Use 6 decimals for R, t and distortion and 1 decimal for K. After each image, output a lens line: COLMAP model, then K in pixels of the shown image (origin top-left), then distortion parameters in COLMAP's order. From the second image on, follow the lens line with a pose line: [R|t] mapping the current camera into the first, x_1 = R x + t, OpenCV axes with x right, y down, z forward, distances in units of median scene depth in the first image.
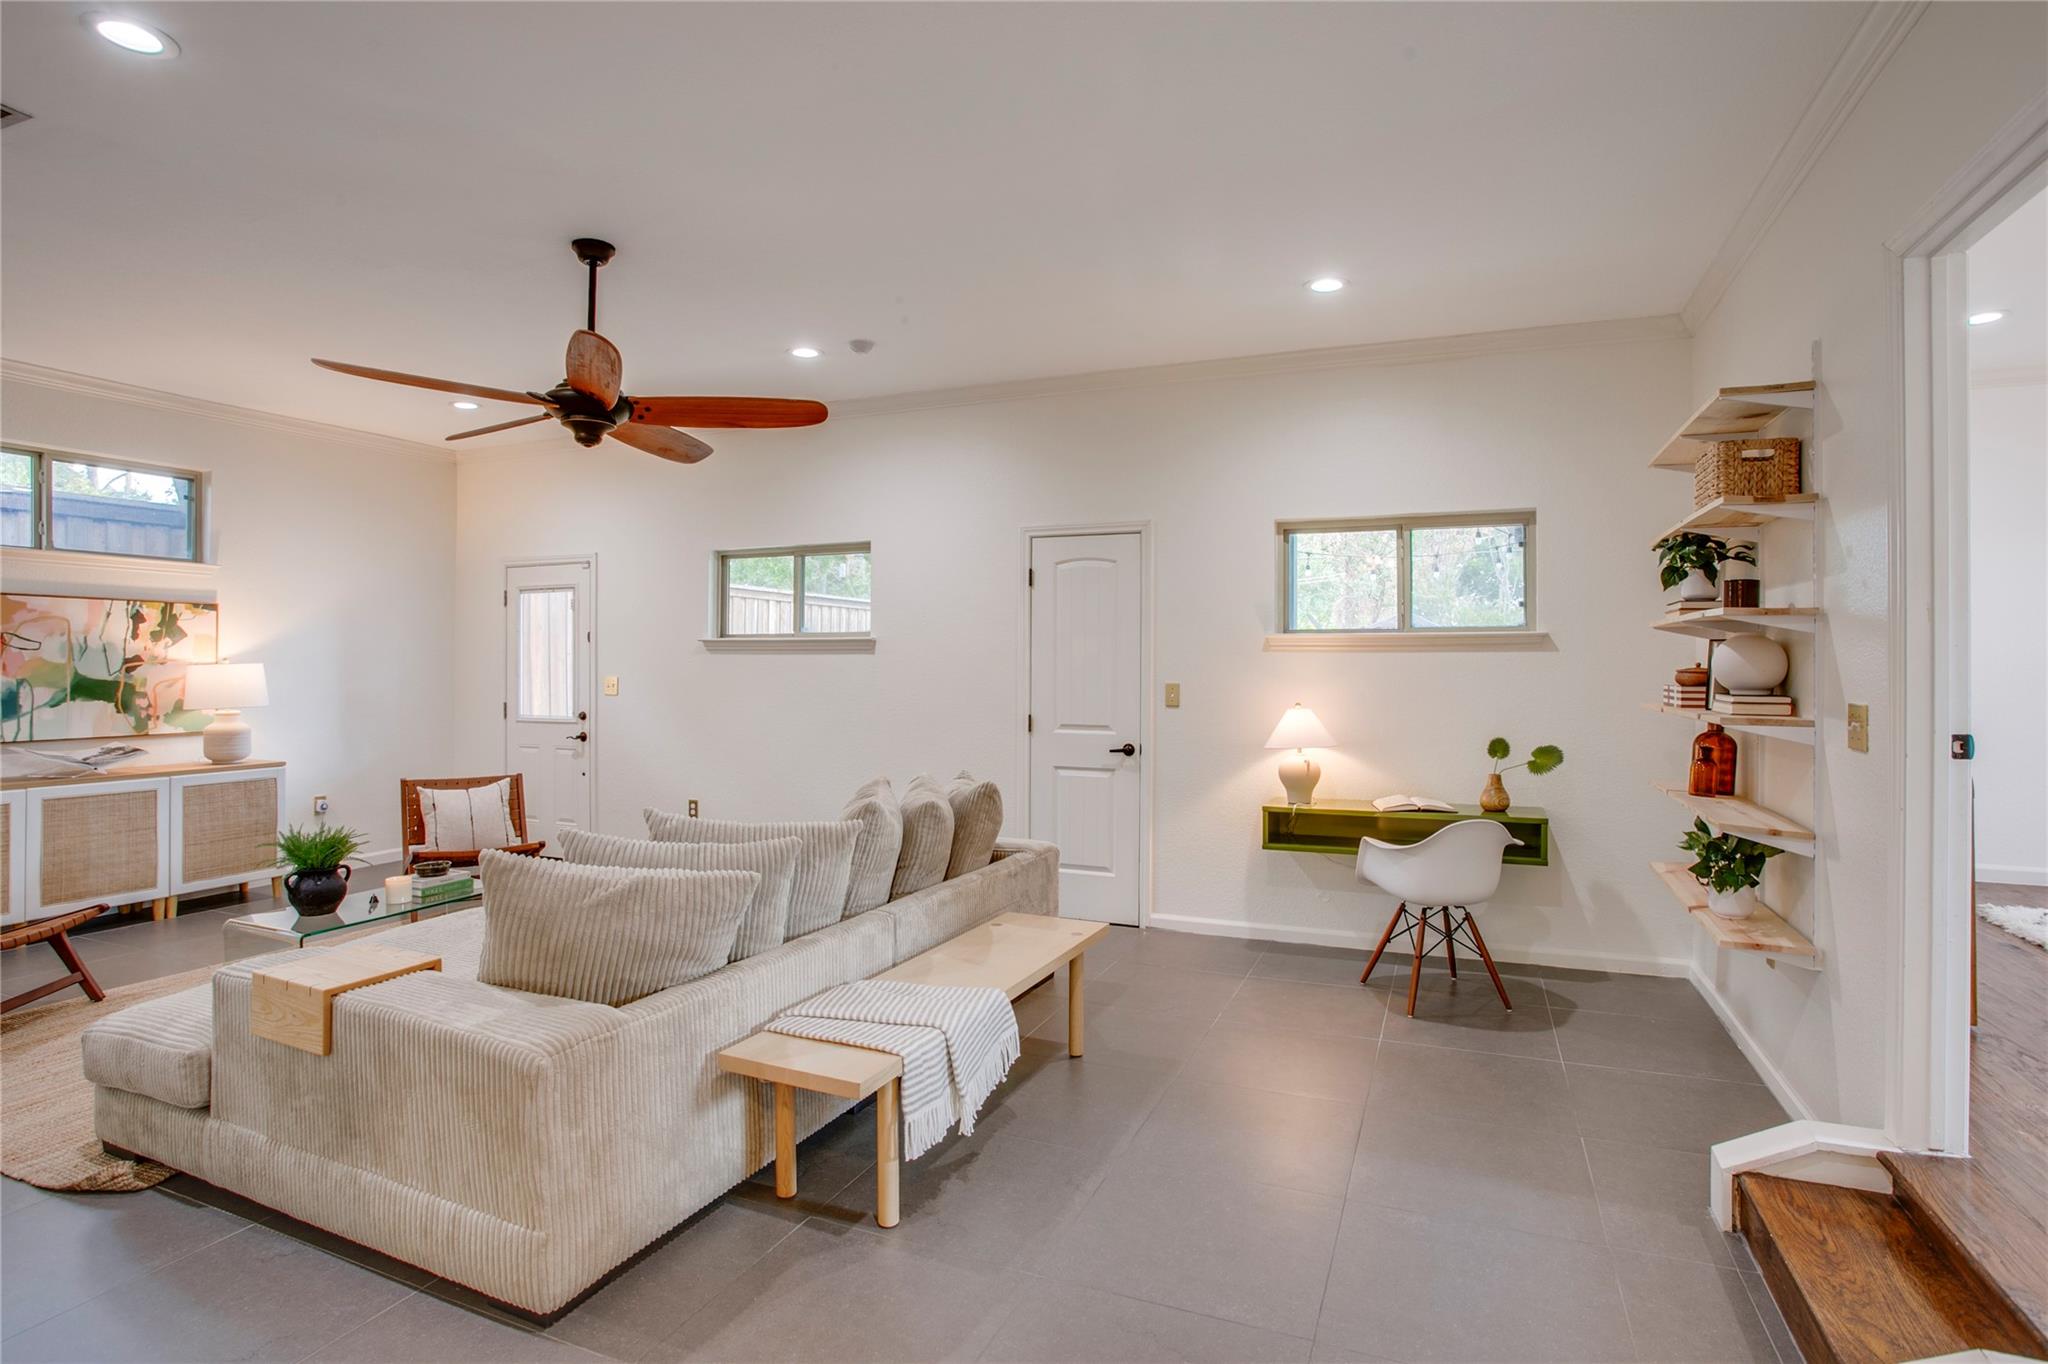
lens RADIAL K [[1040.8, 0, 1011.0], [0, 1040.8, 671.1], [0, 0, 1]] dist [-0.050850, 0.027148]
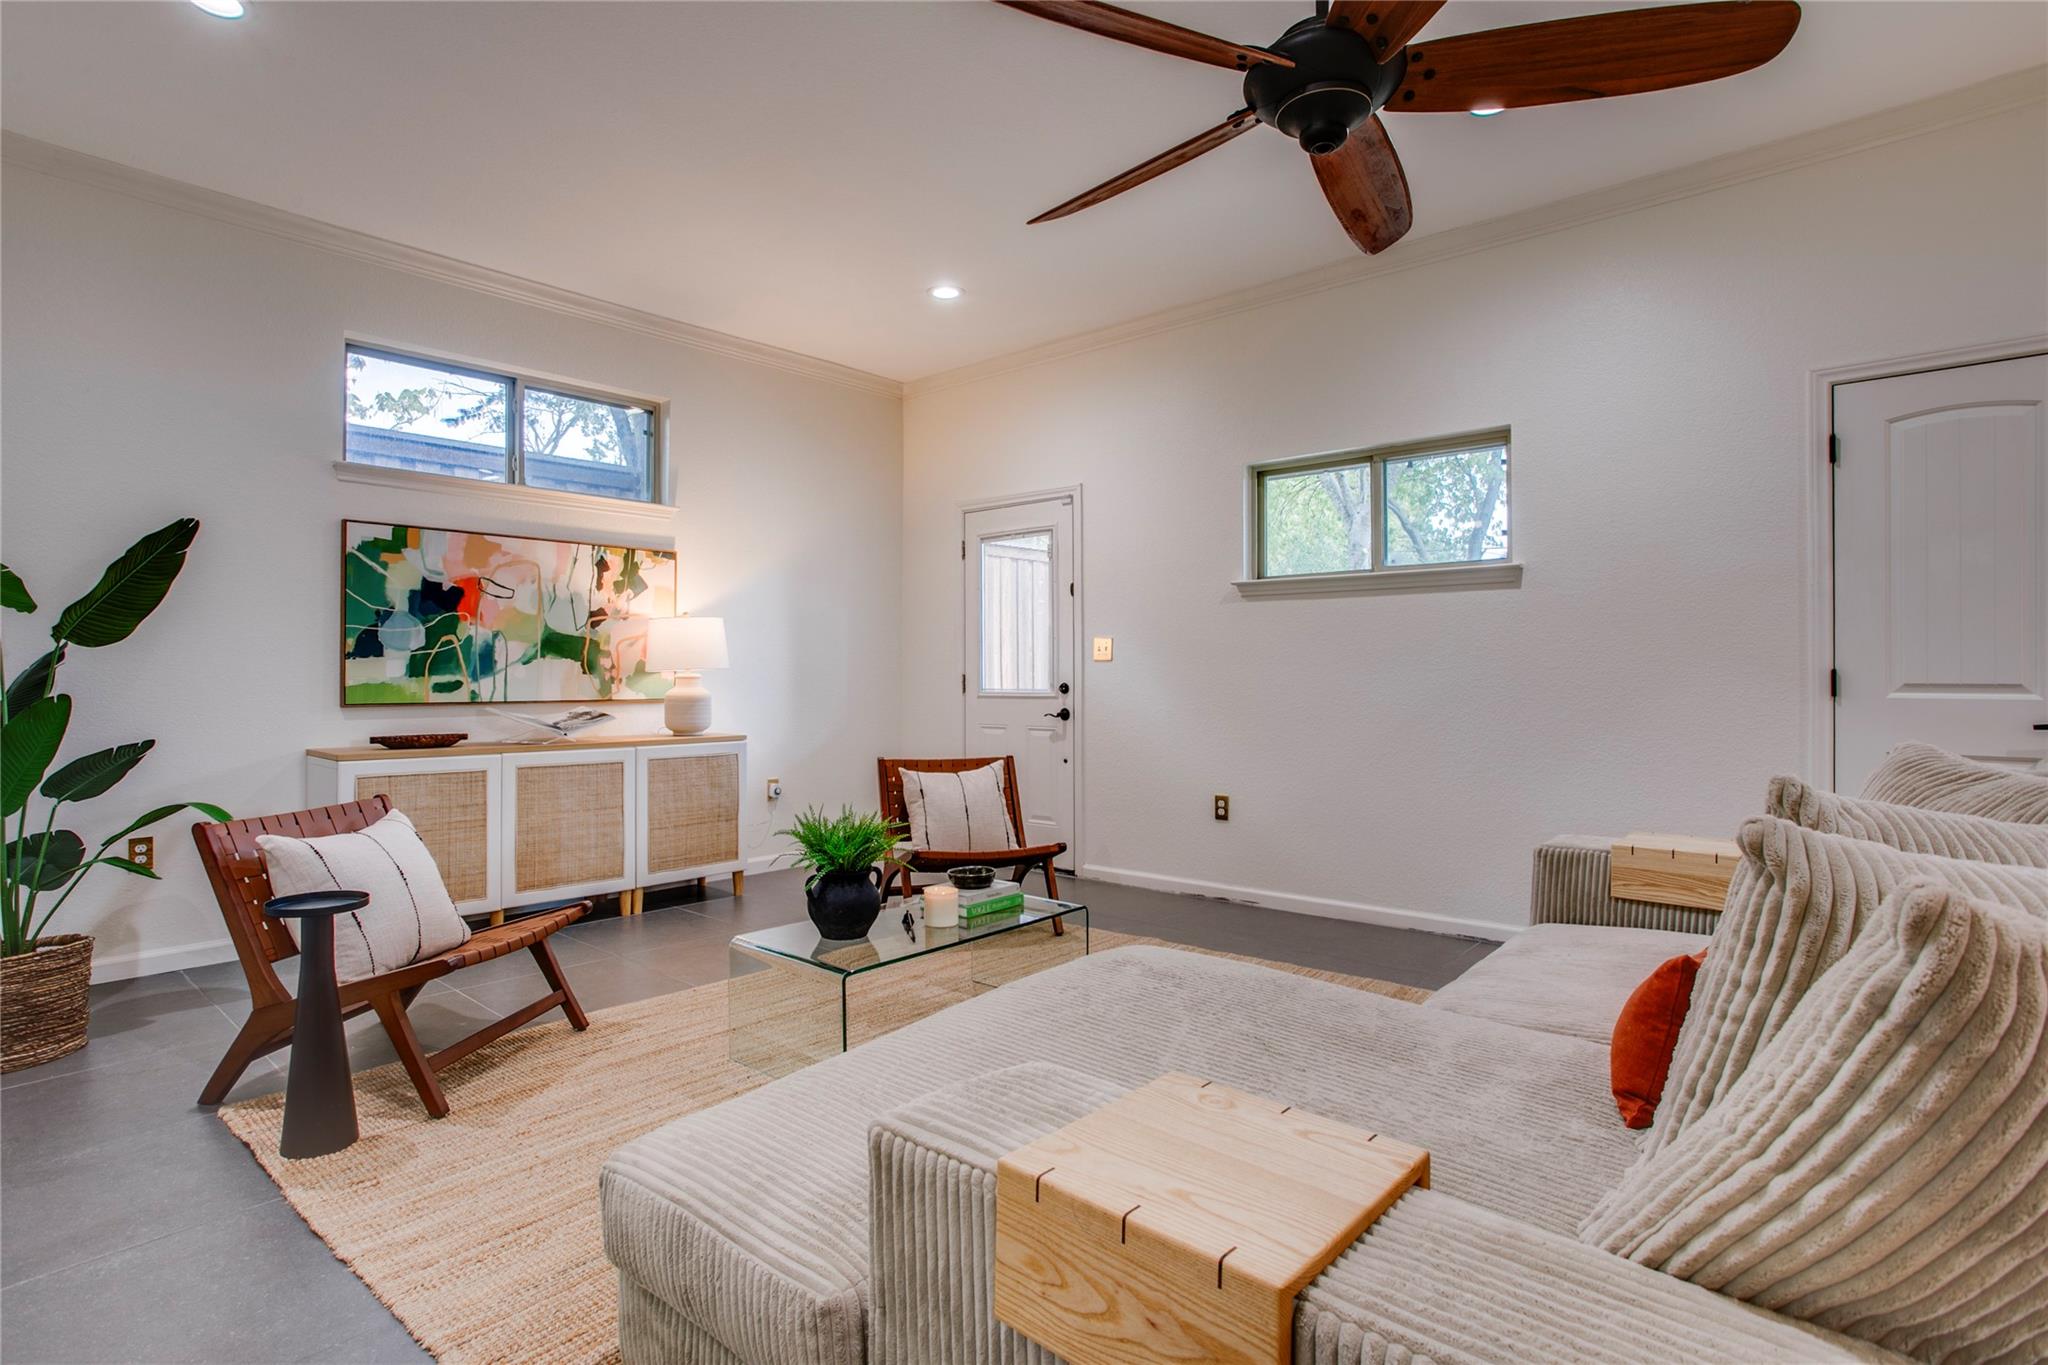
lens RADIAL K [[1094.6, 0, 1020.1], [0, 1094.6, 673.3], [0, 0, 1]] dist [-0.050222, 0.001464]
pose [[0.949614, -0.000997, -0.313419, -0.227485], [0.000529, 0.999999, -0.001576, 0.041712], [0.313420, 0.001330, 0.949614, 0.229514]]
